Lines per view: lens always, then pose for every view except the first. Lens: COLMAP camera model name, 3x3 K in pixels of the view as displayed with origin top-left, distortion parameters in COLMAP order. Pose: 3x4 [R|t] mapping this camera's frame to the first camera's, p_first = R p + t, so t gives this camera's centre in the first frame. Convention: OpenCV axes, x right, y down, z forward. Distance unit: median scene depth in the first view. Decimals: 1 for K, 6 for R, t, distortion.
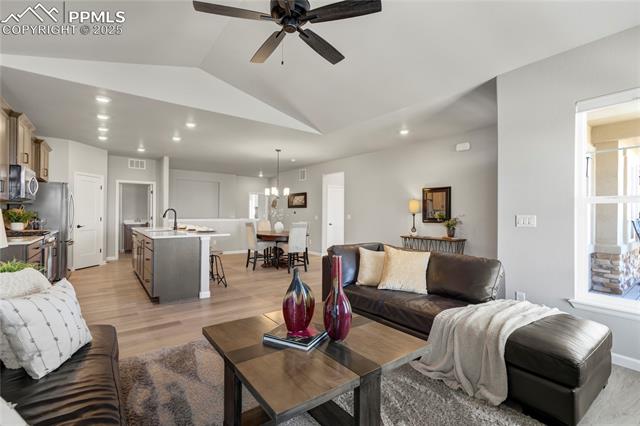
lens RADIAL K [[292.5, 0, 317.0], [0, 292.5, 212.1], [0, 0, 1]] dist [-0.012088, 0.011641]
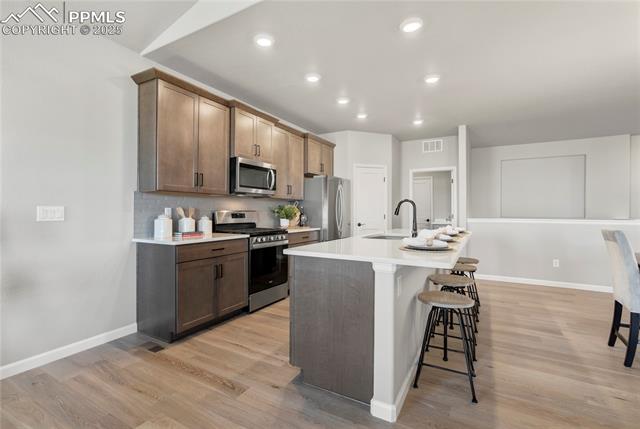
lens RADIAL K [[292.5, 0, 316.5], [0, 292.5, 211.1], [0, 0, 1]] dist [-0.012088, 0.011641]
pose [[0.398328, -0.004419, -0.917232, -0.034734], [0.004827, 0.999985, -0.002722, 0.008640], [0.917230, -0.003343, 0.398344, 0.455212]]
